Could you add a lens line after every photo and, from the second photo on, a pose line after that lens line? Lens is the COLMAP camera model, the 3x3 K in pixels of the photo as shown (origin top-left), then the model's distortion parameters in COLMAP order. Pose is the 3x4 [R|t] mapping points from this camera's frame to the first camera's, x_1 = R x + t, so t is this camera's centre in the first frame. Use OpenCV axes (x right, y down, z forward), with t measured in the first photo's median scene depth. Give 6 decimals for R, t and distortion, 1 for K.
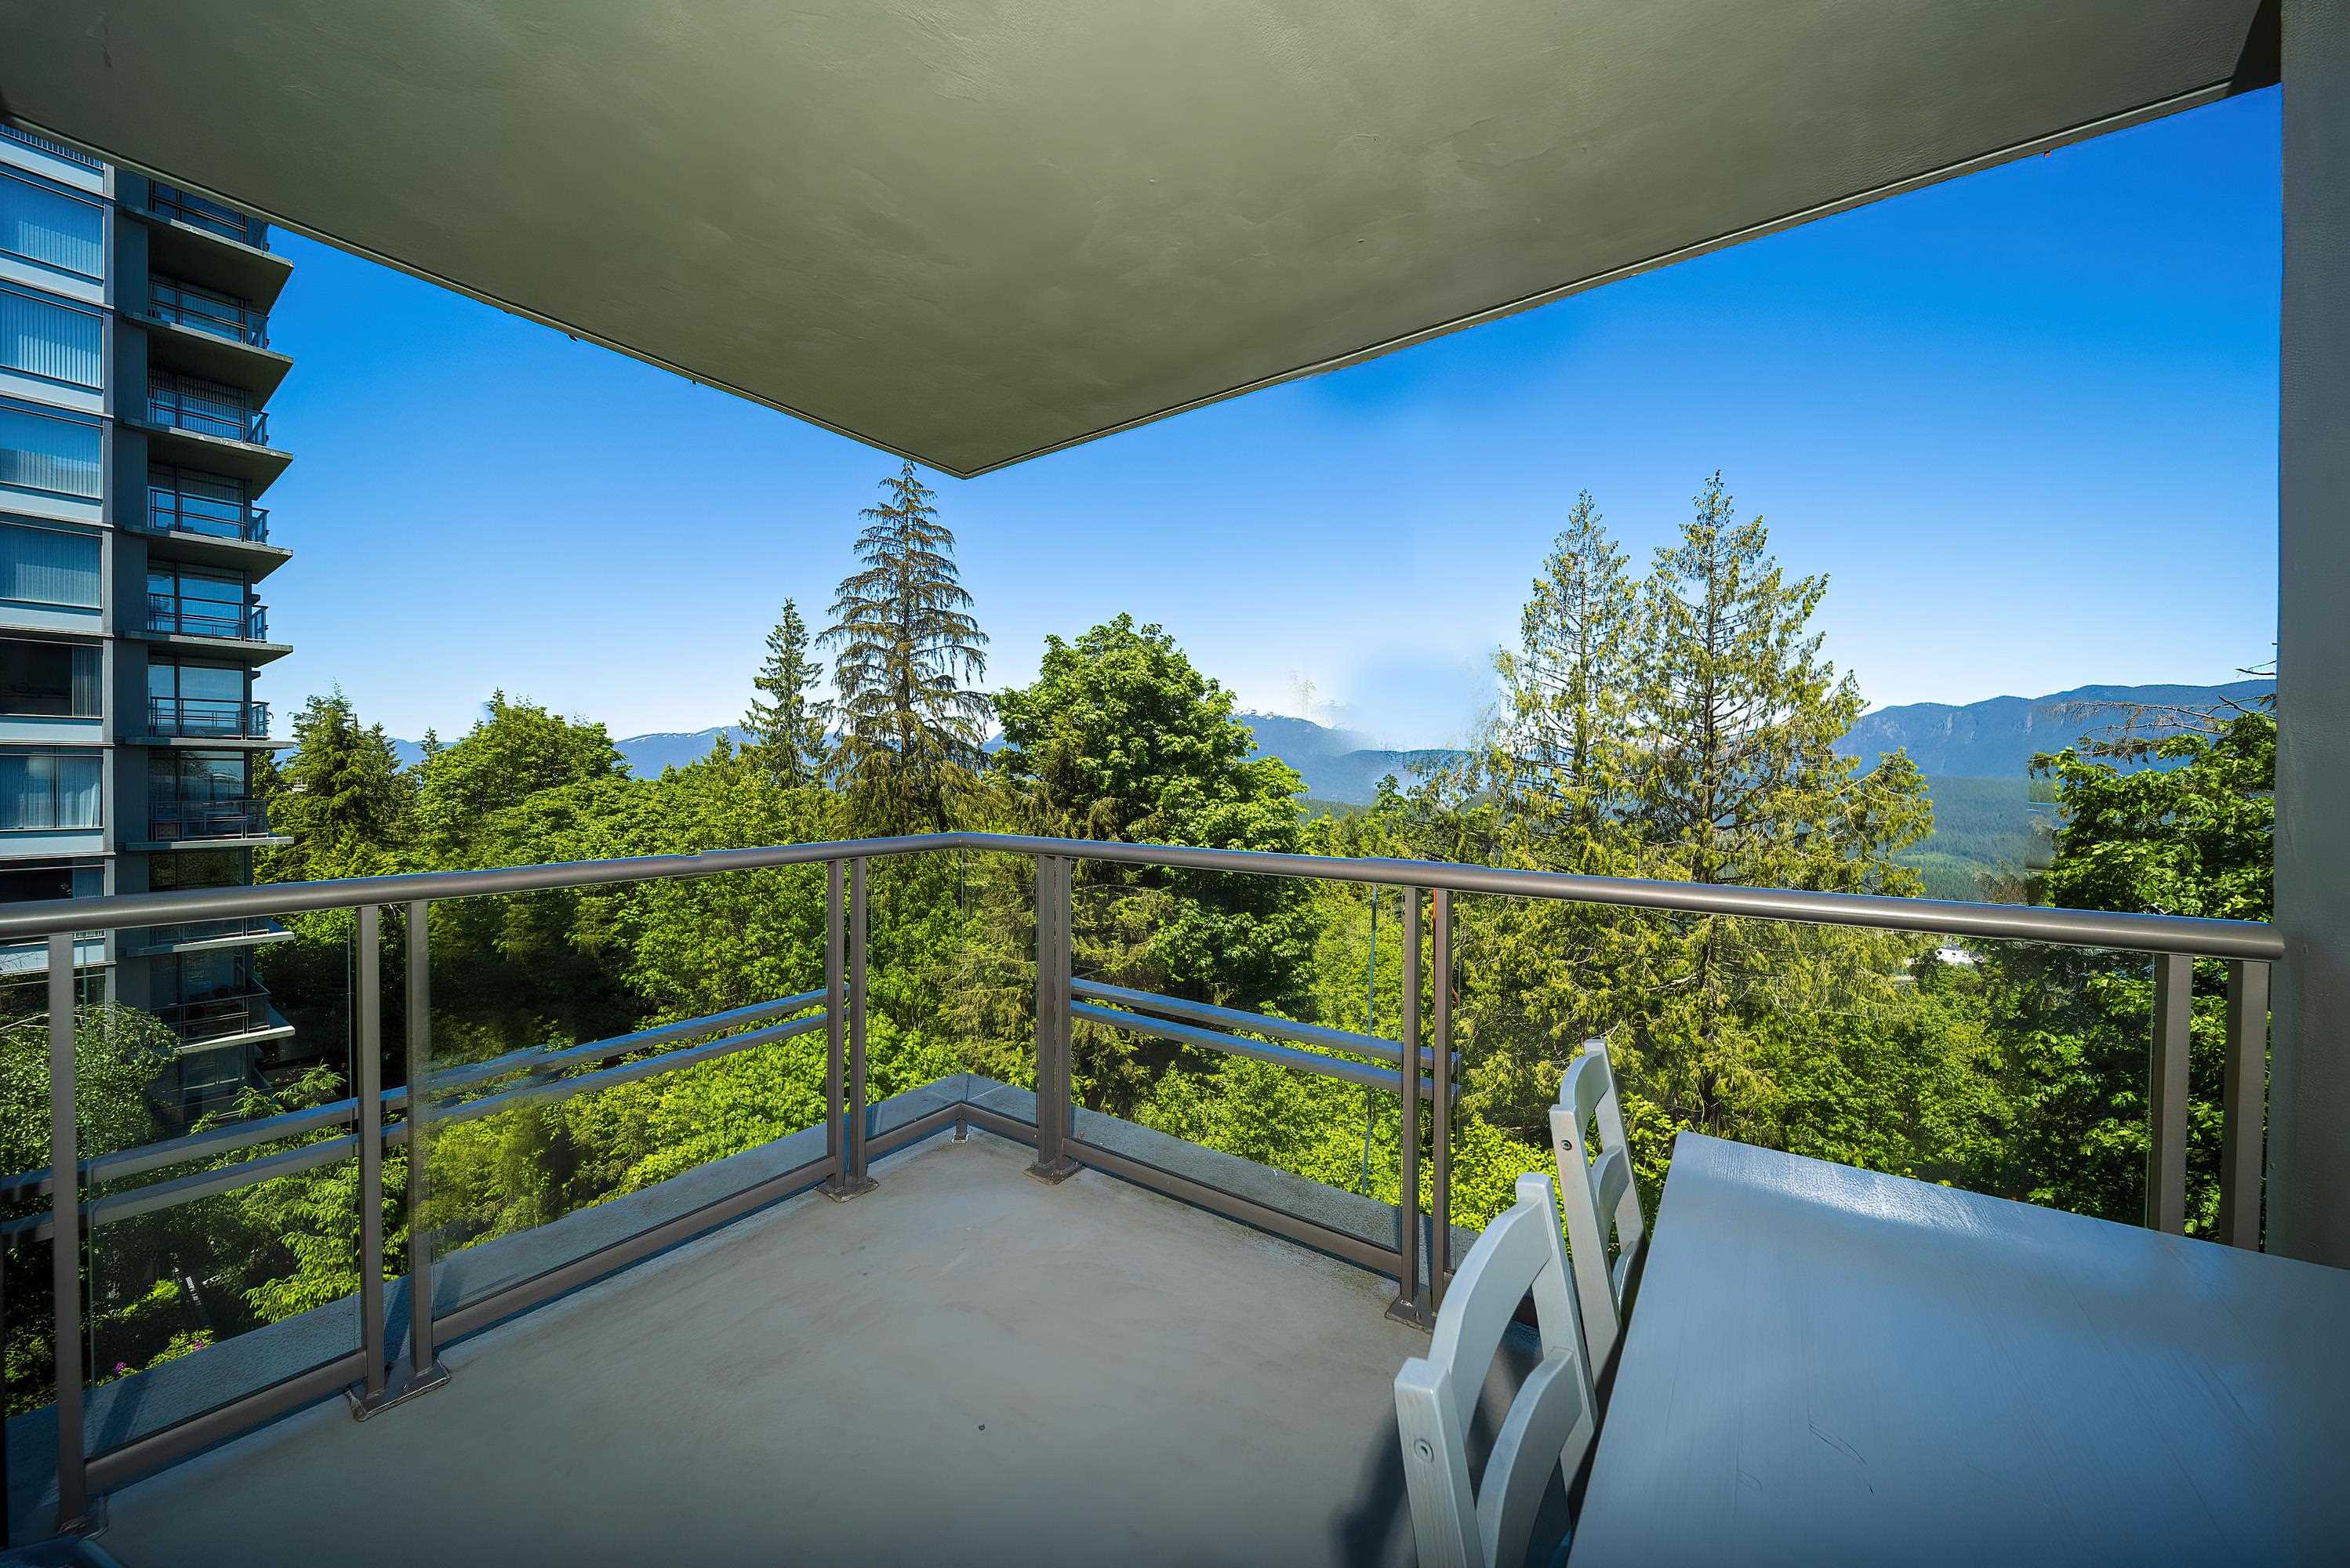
lens RADIAL K [[824.9, 0, 1185.6], [0, 824.9, 786.8], [0, 0, 1]] dist [0.000674, -0.002229]
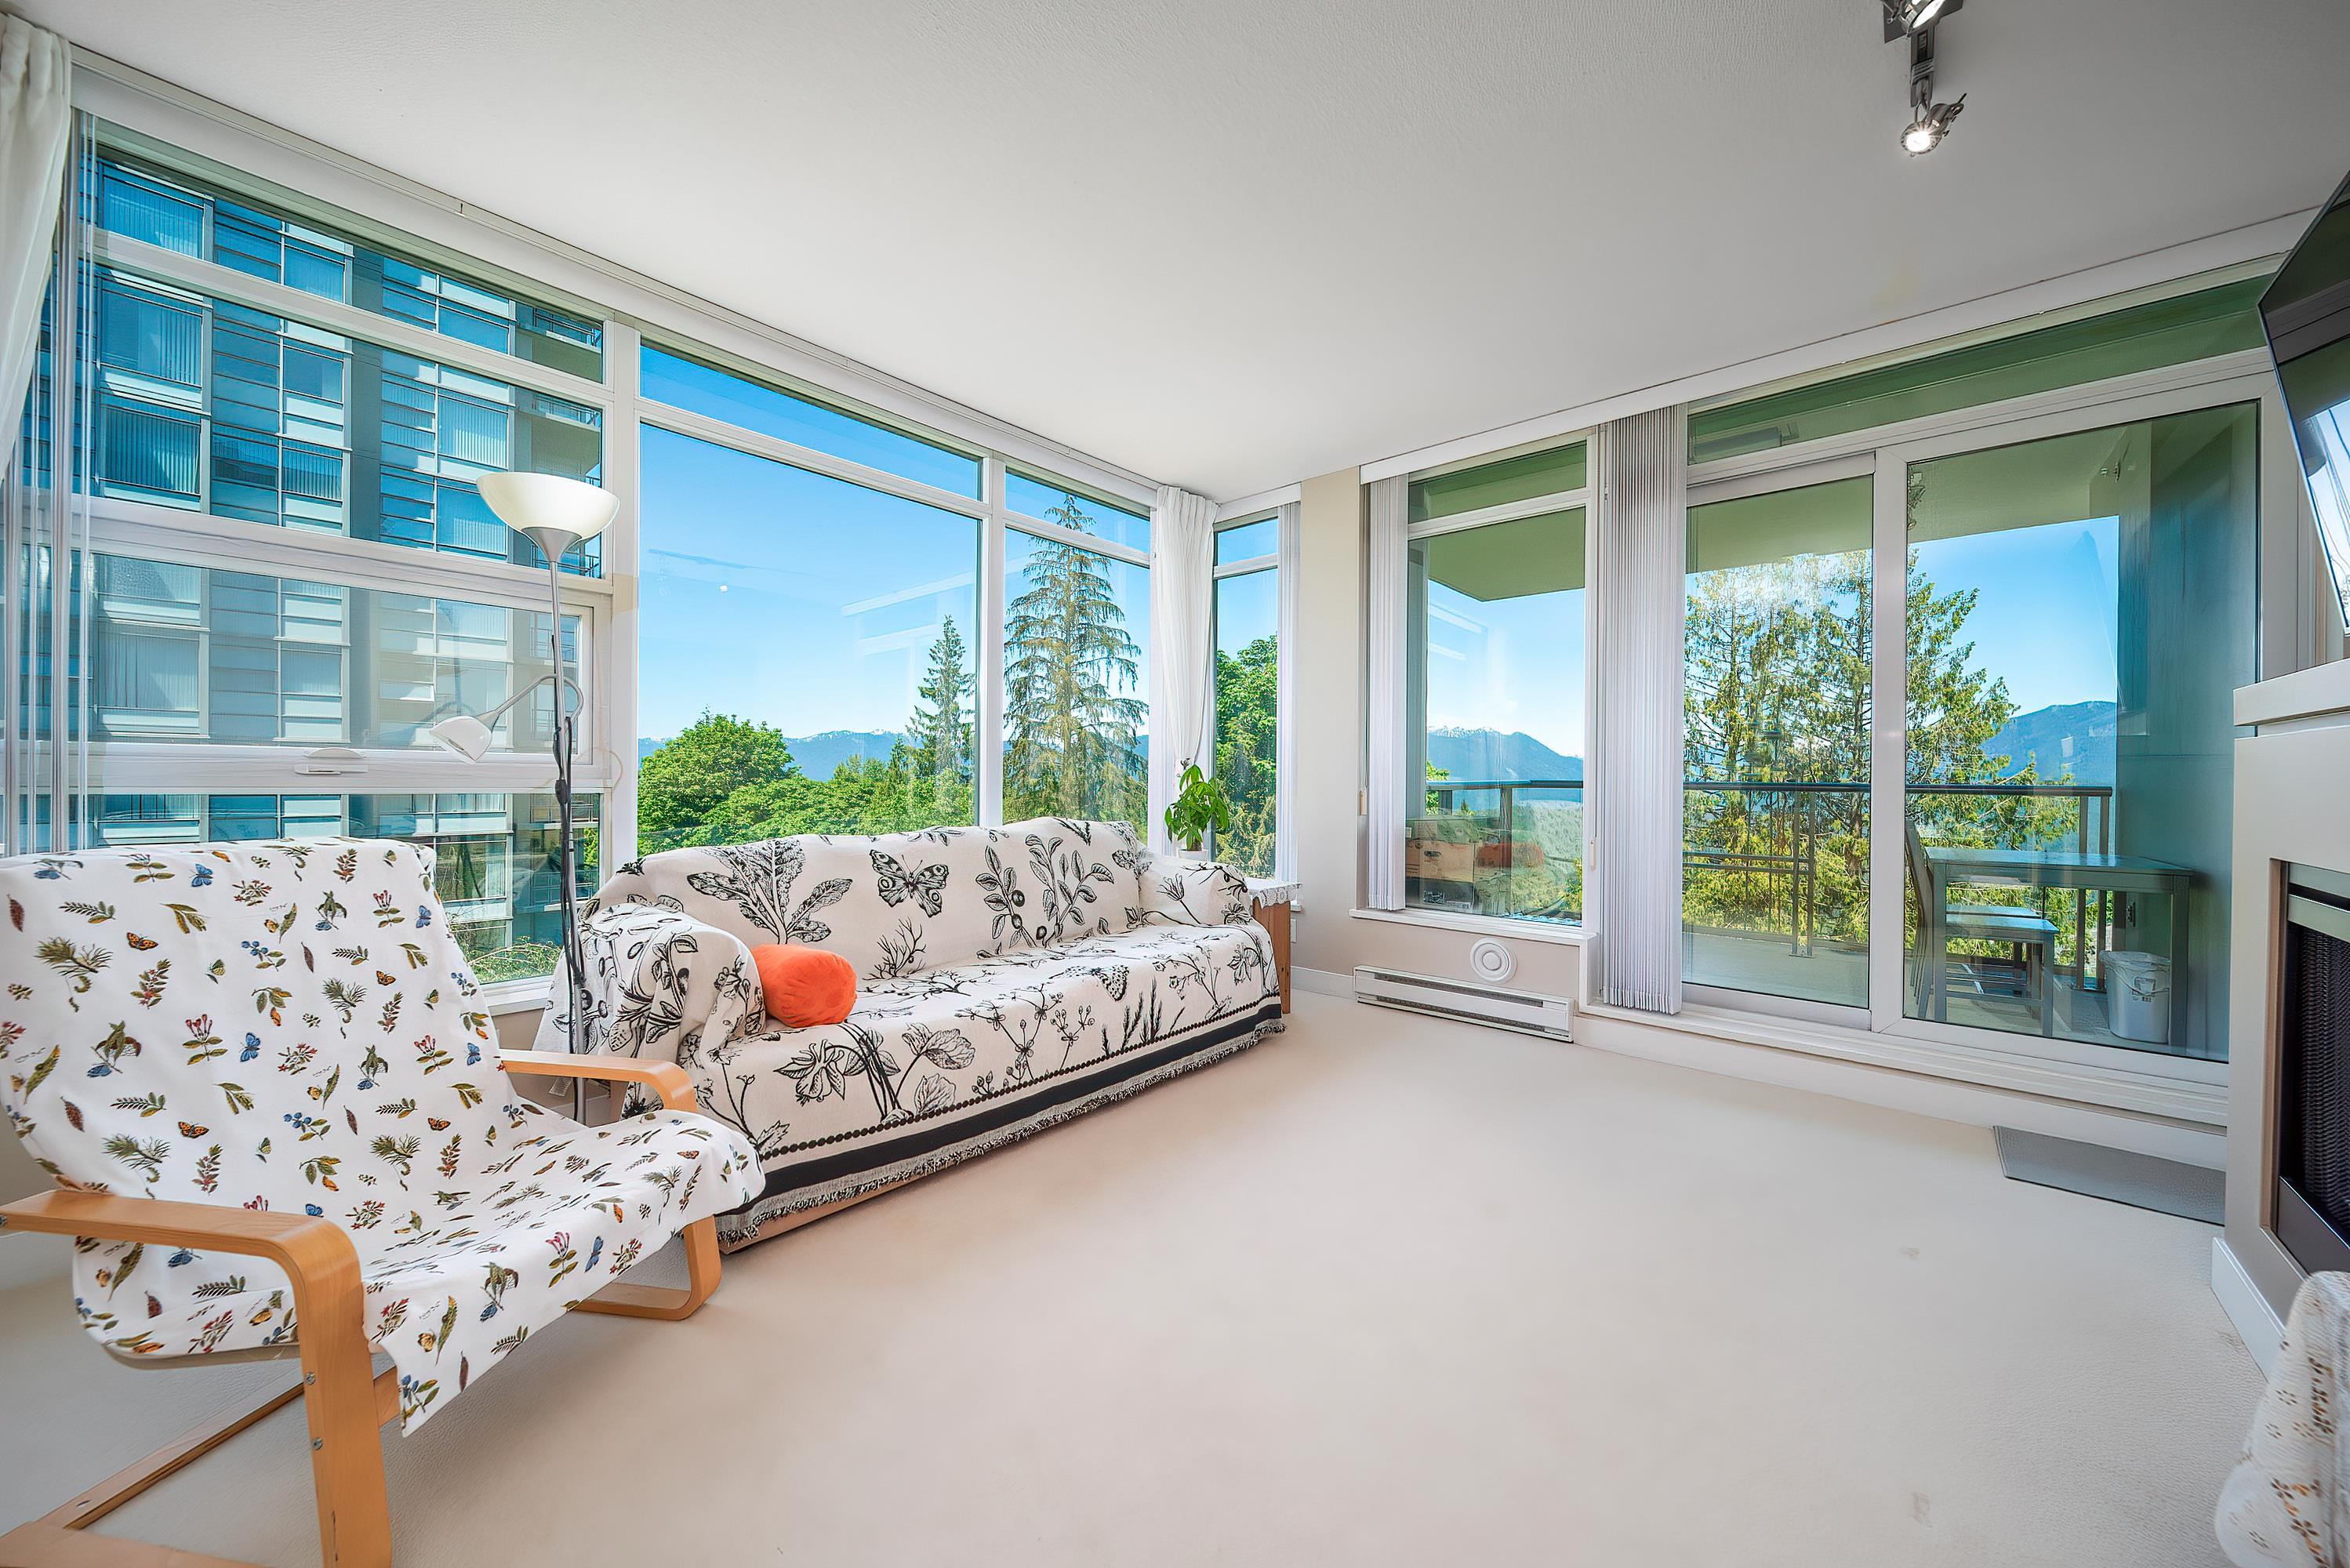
lens RADIAL K [[824.9, 0, 1188.3], [0, 824.9, 783.5], [0, 0, 1]] dist [0.000674, -0.002229]
pose [[0.994693, 0.003692, -0.102821, -0.103940], [-0.004567, 0.999955, -0.008275, 0.009559], [0.102786, 0.008700, 0.994665, -0.134145]]
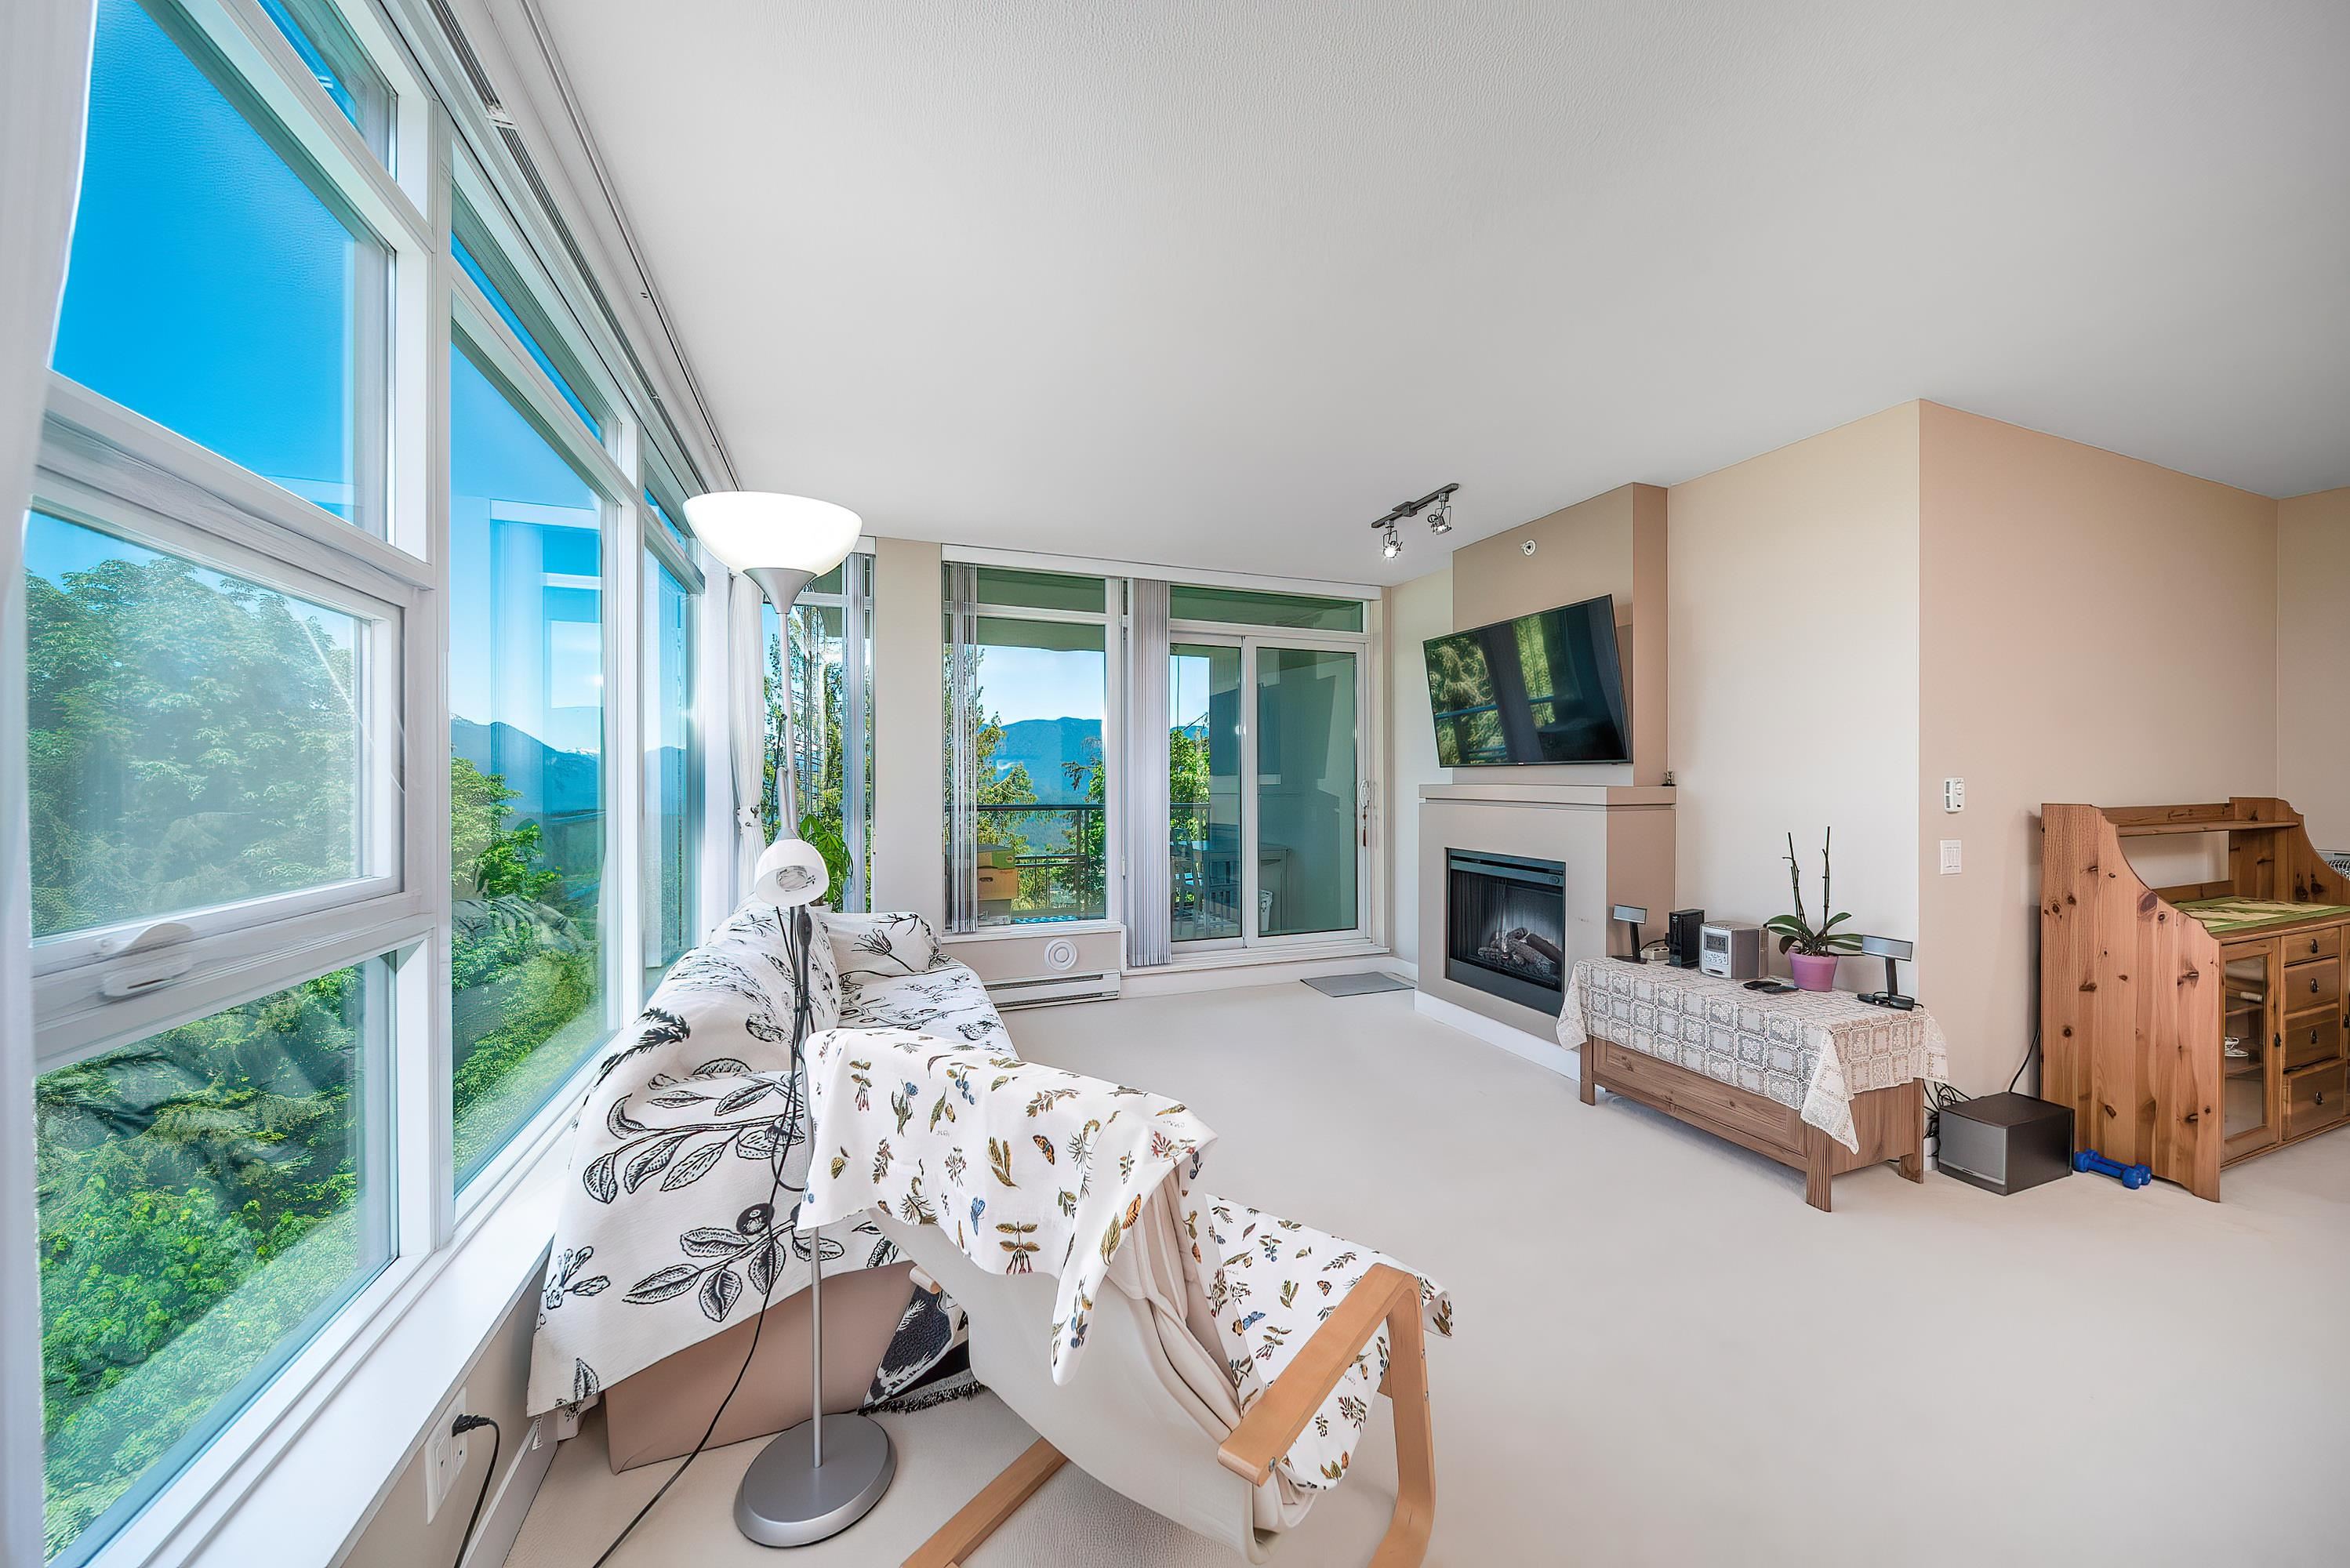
lens RADIAL K [[824.9, 0, 1176.3], [0, 824.9, 781.9], [0, 0, 1]] dist [0.000674, -0.002229]
pose [[0.564319, -0.006481, 0.825532, -0.210118], [0.014173, 0.999898, -0.001839, -0.000521], [-0.825435, 0.012739, 0.564353, -0.116271]]
